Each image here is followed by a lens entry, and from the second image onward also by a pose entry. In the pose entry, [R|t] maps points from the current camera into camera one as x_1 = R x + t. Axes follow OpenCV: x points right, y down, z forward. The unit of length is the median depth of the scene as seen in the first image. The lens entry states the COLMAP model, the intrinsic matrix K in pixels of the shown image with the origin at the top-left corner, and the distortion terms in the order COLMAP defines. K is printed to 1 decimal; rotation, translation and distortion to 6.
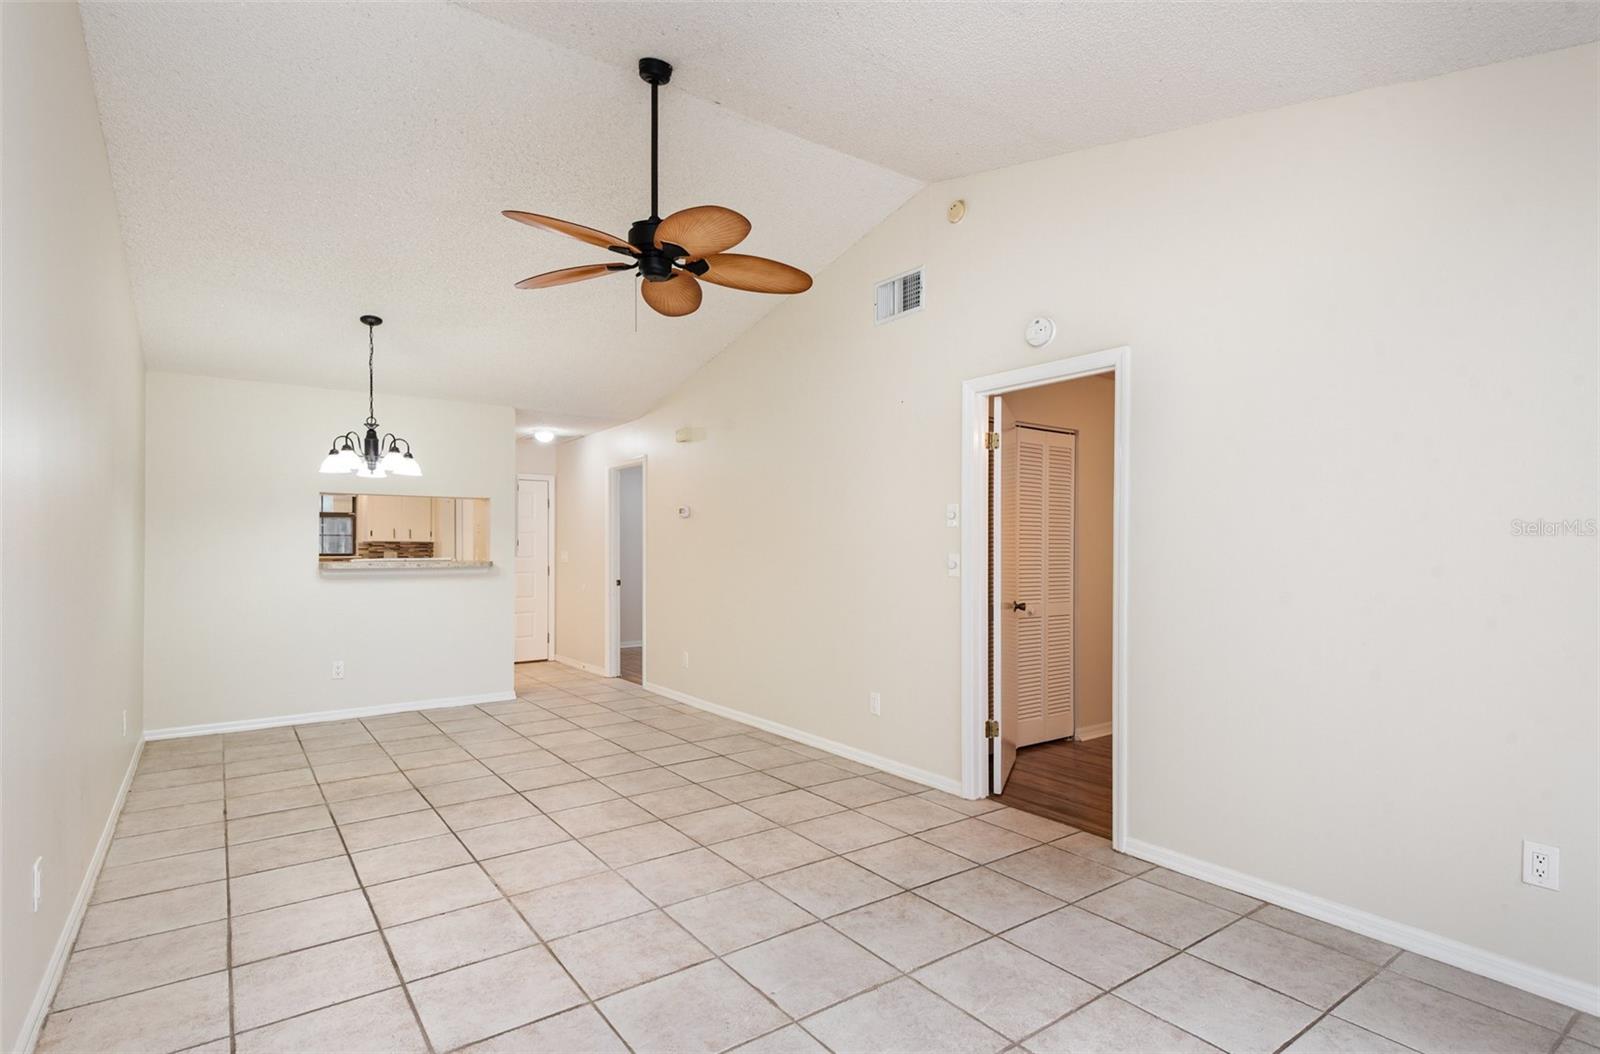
lens RADIAL K [[801.9, 0, 796.8], [0, 801.9, 538.0], [0, 0, 1]] dist [-0.000094, -0.000678]
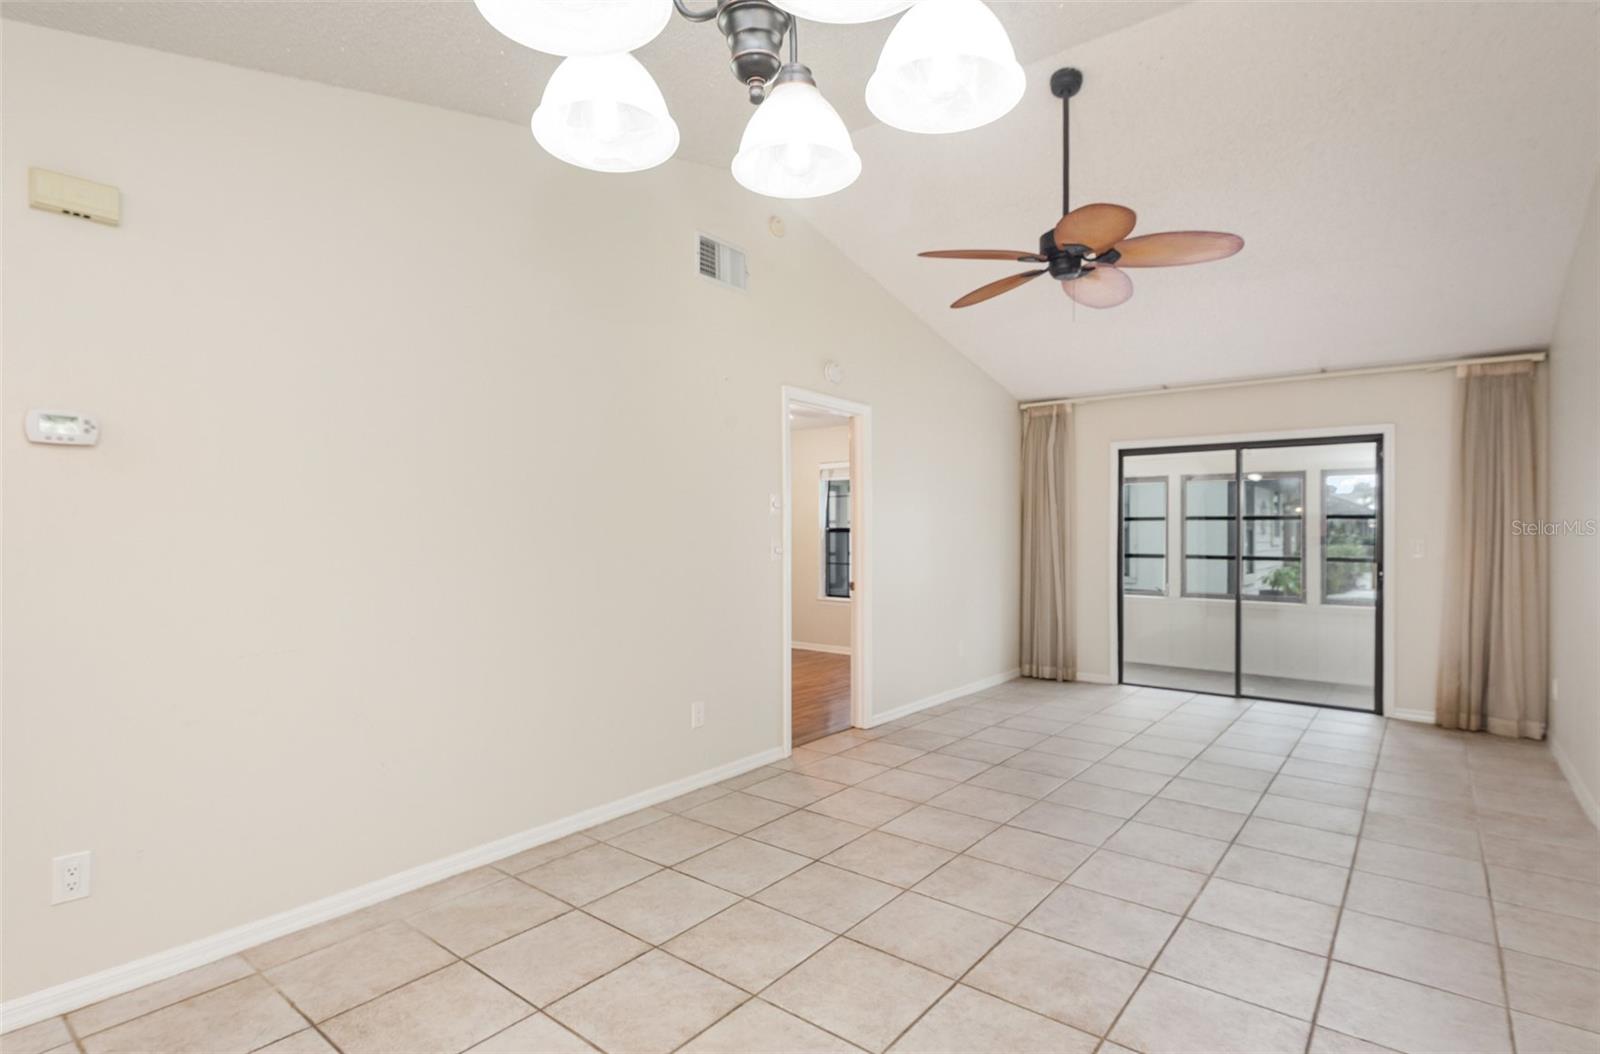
lens RADIAL K [[801.9, 0, 796.4], [0, 801.9, 525.2], [0, 0, 1]] dist [-0.000094, -0.000678]
pose [[-0.267335, -0.000079, 0.963604, -0.841531], [-0.007762, 0.999968, -0.002071, 0.002876], [-0.963572, -0.008033, -0.267327, 1.242148]]
